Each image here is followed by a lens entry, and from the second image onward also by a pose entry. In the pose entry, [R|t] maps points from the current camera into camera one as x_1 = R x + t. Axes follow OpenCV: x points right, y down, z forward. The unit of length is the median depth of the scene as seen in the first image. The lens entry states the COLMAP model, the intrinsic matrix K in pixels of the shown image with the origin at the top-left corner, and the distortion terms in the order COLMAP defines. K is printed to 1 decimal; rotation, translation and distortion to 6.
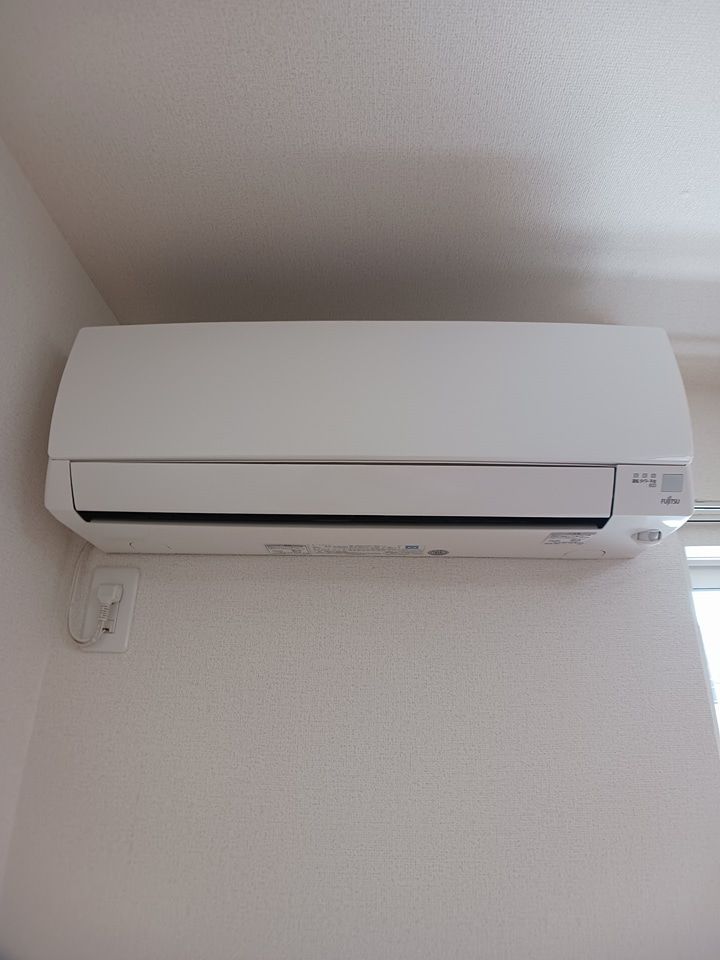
lens RADIAL K [[523.4, 0, 360.0], [0, 523.4, 480.0], [0, 0, 1]] dist [-0.093178, 0.015726]
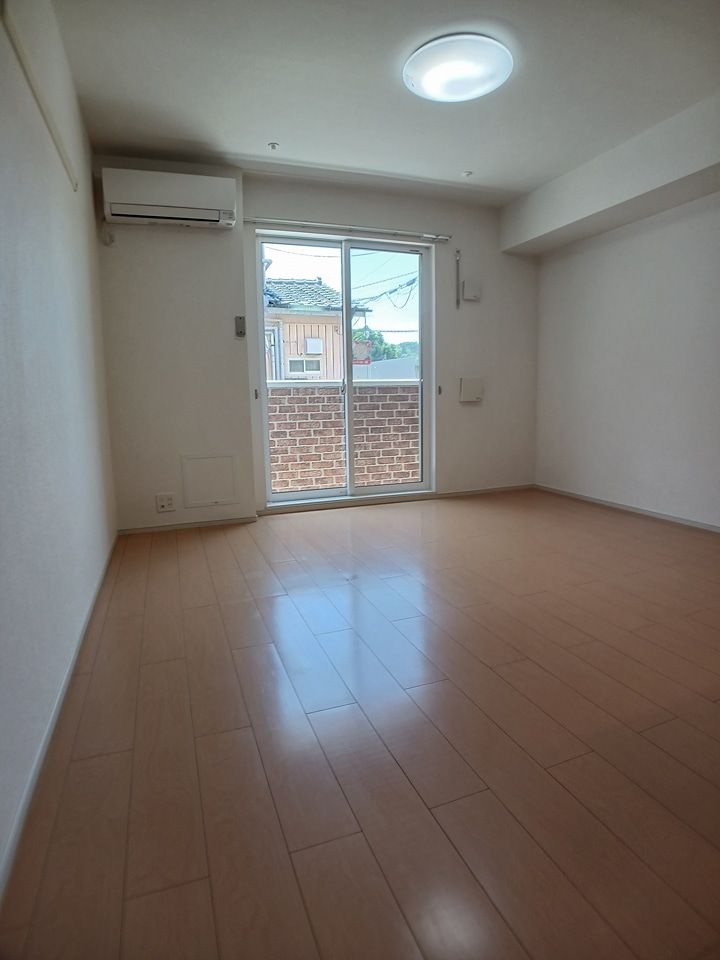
lens RADIAL K [[523.4, 0, 360.0], [0, 523.4, 480.0], [0, 0, 1]] dist [-0.093178, 0.015726]
pose [[0.923372, -0.102247, 0.370041, -0.330114], [-0.116470, 0.843845, 0.523795, -0.491821], [-0.365813, -0.526756, 0.767274, -4.212658]]
